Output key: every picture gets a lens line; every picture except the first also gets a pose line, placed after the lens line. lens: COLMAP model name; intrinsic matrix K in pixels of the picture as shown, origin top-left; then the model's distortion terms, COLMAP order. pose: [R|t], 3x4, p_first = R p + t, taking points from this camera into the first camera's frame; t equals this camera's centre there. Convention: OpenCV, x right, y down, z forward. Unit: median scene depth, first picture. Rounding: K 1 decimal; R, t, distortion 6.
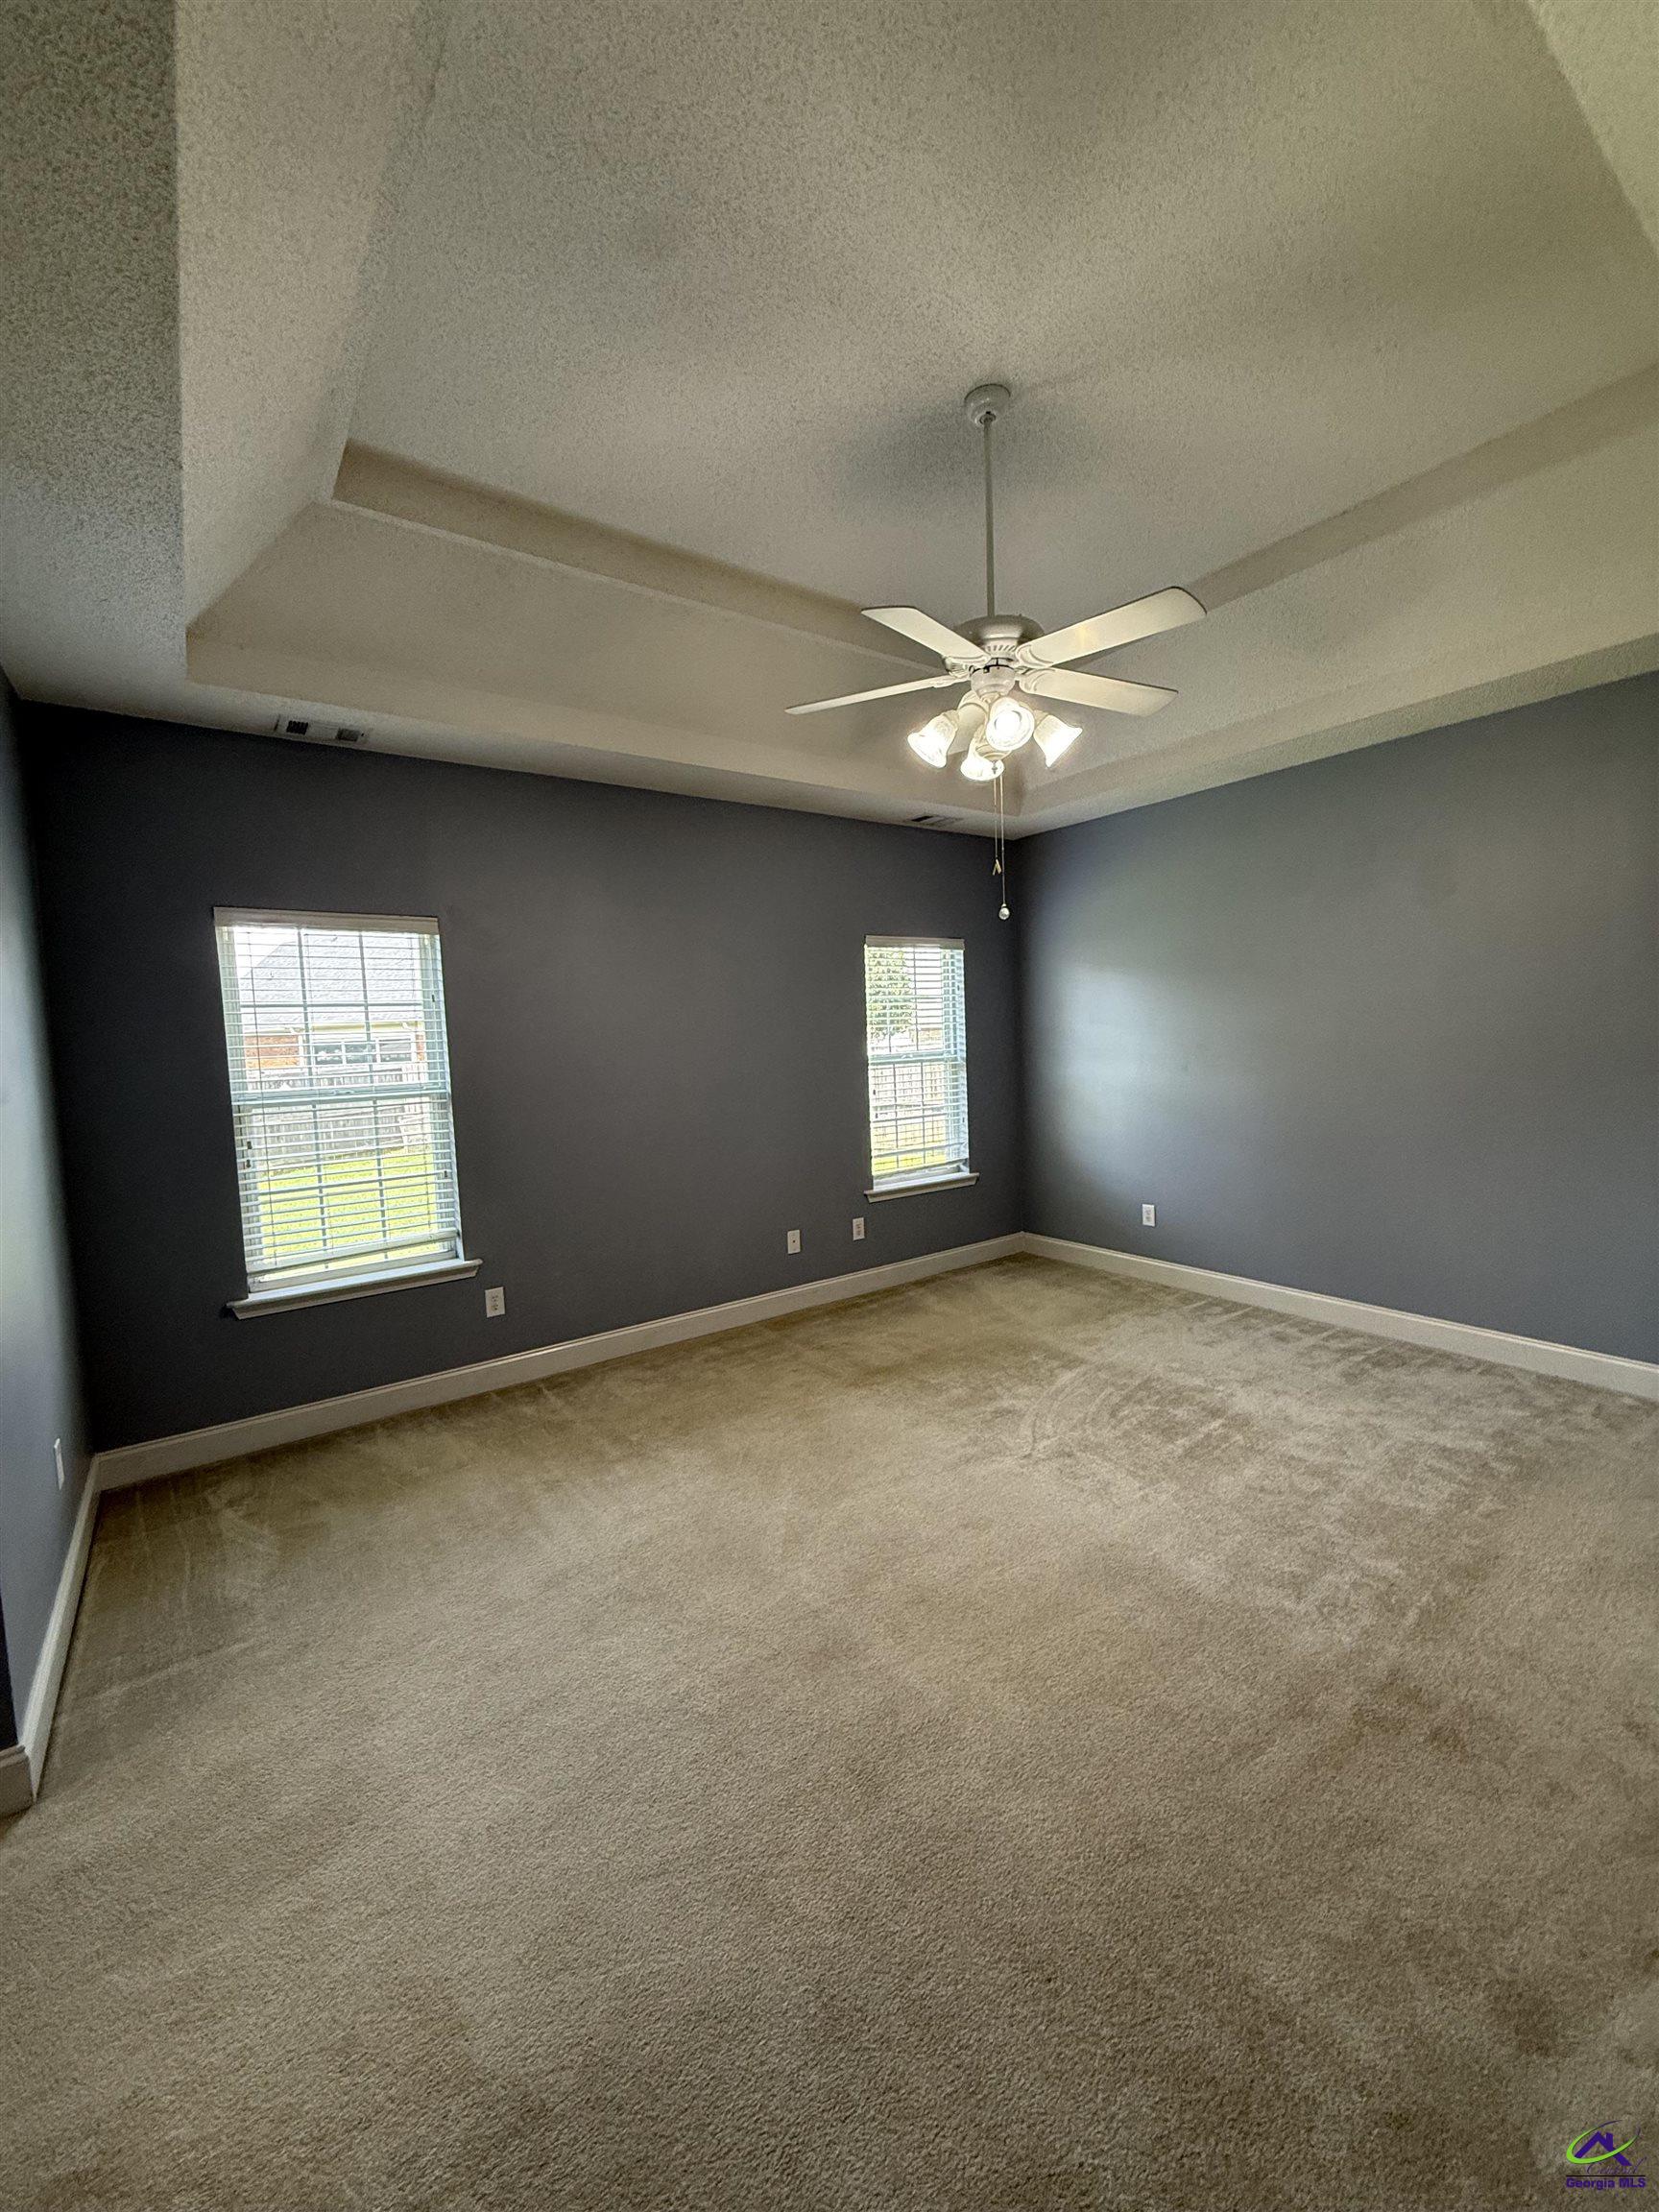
lens RADIAL K [[882.7, 0, 829.9], [0, 882.7, 1096.8], [0, 0, 1]] dist [-0.000445, 0.000669]
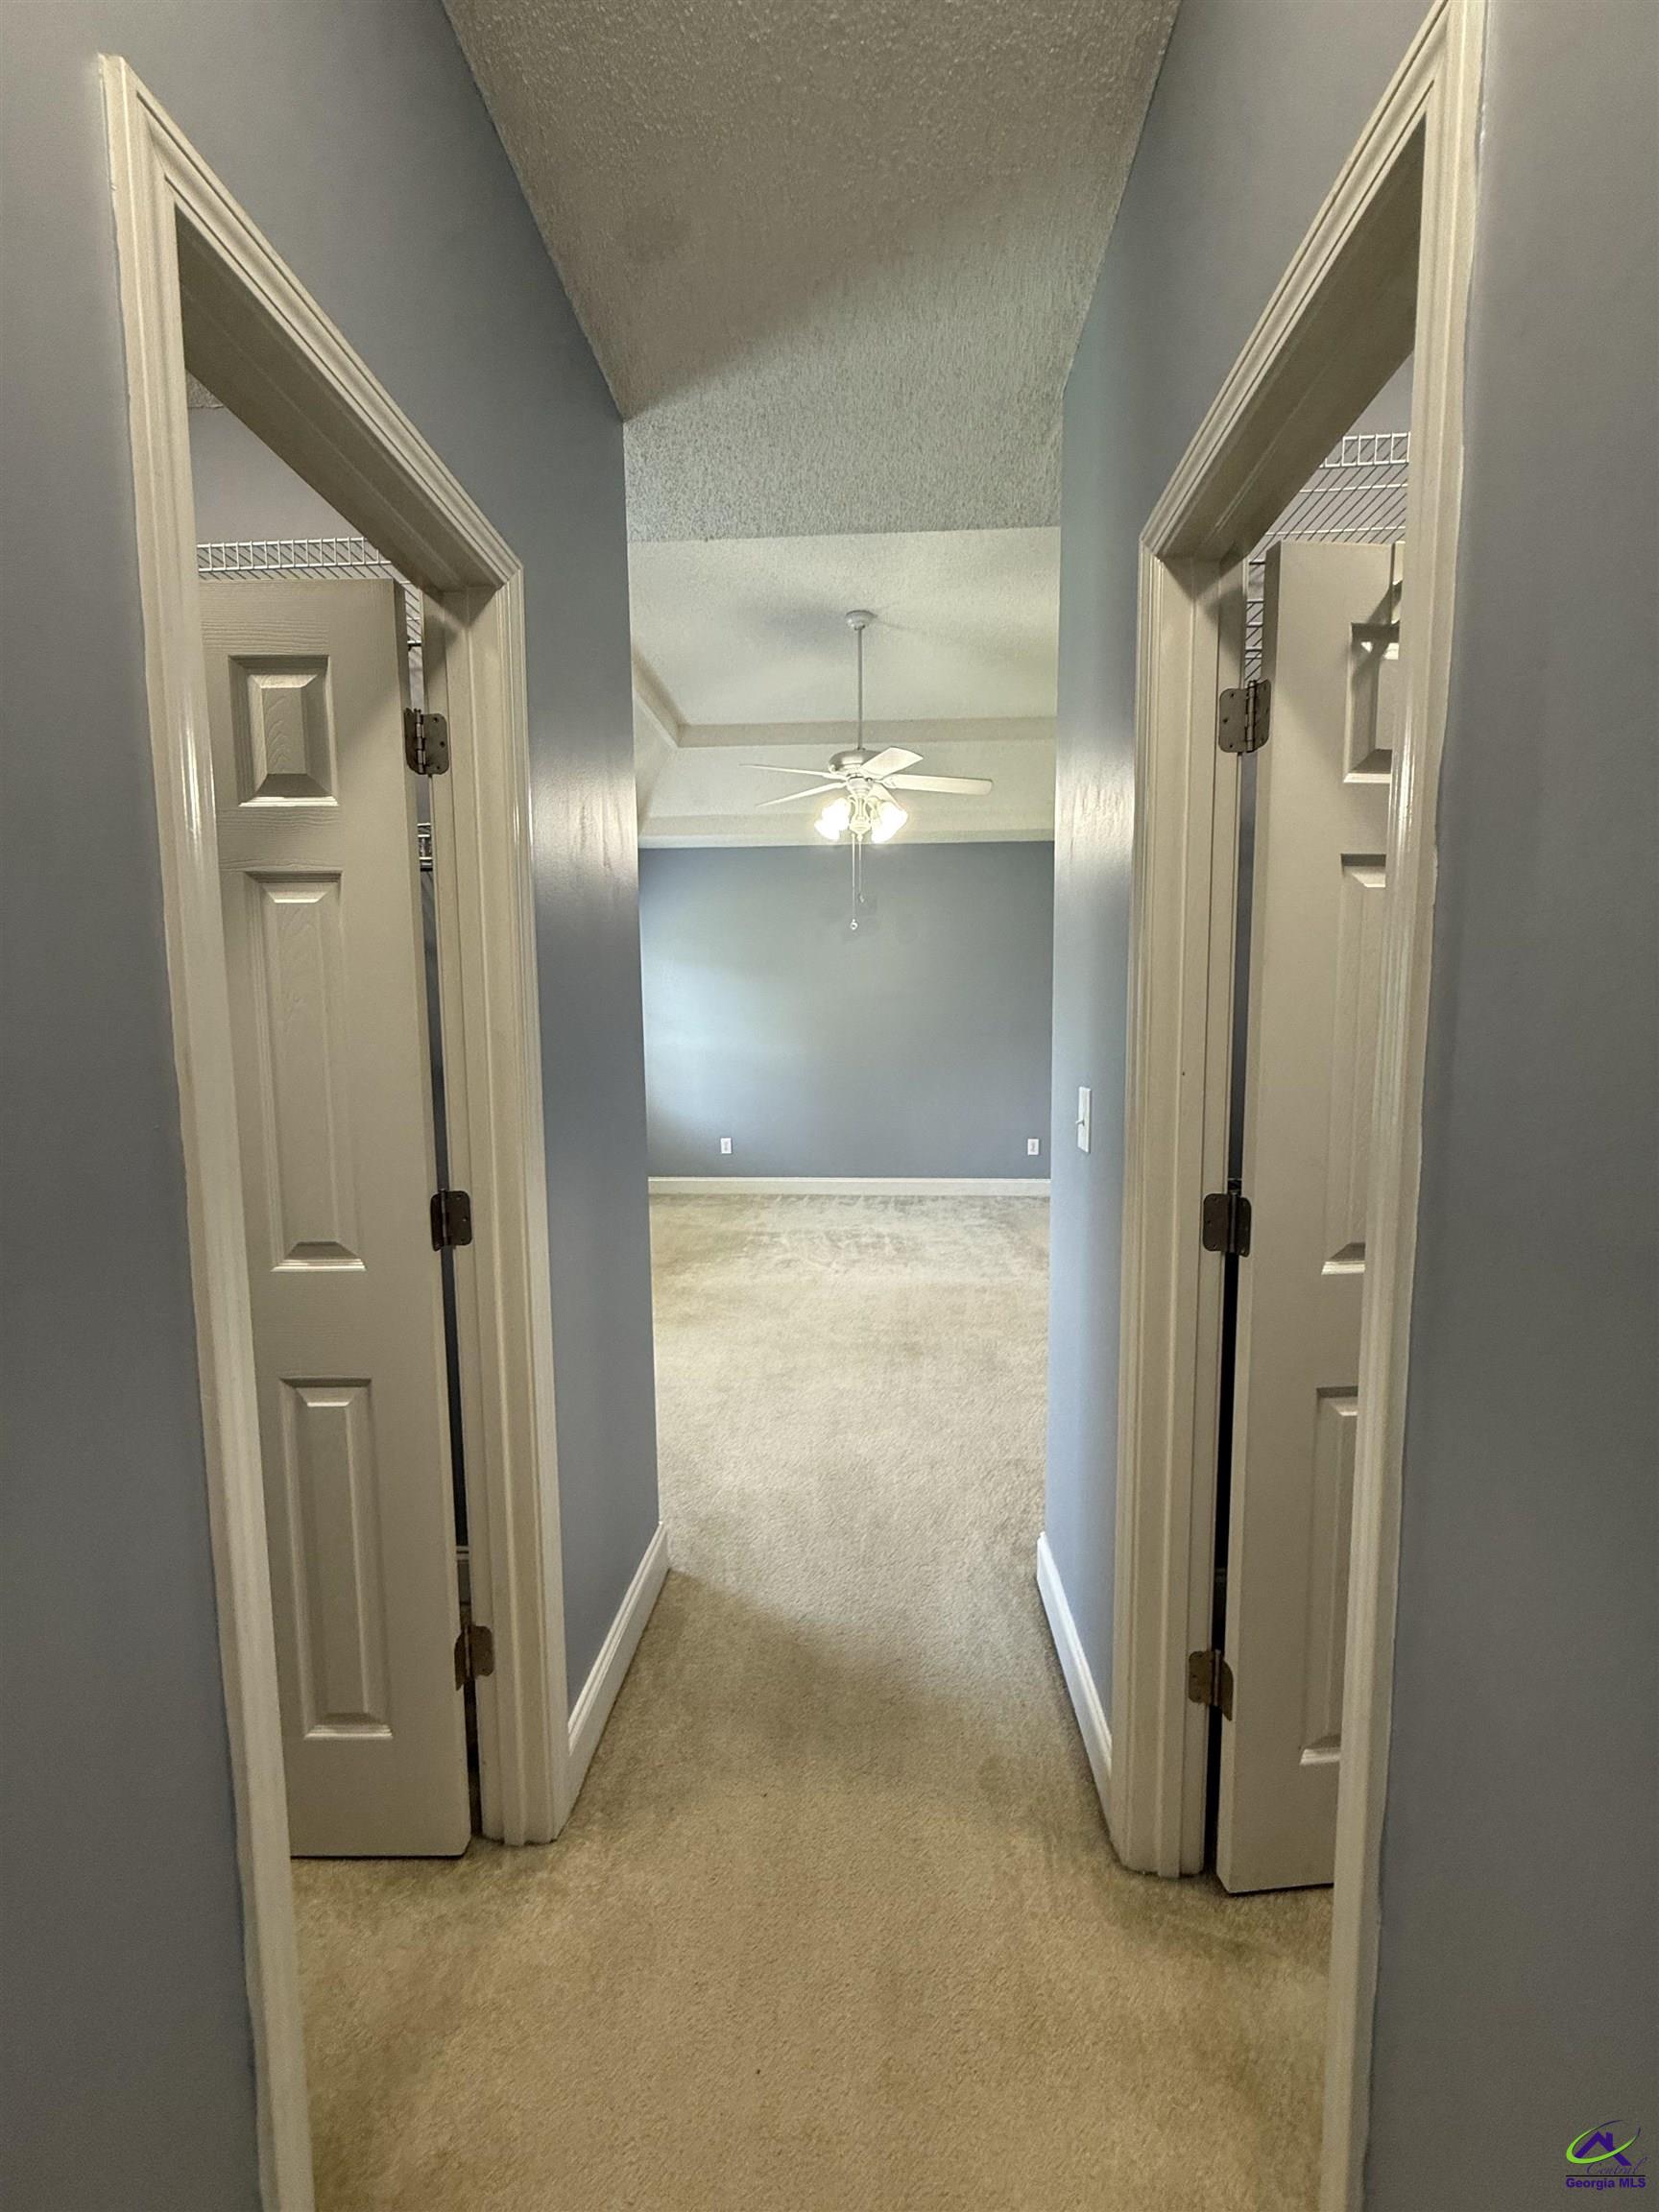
lens RADIAL K [[882.7, 0, 829.9], [0, 882.7, 1096.8], [0, 0, 1]] dist [-0.000445, 0.000669]
pose [[0.641281, -0.047313, 0.765846, -1.038301], [0.049430, 0.998571, 0.020300, 0.069096], [-0.765712, 0.024838, 0.642704, -0.004617]]
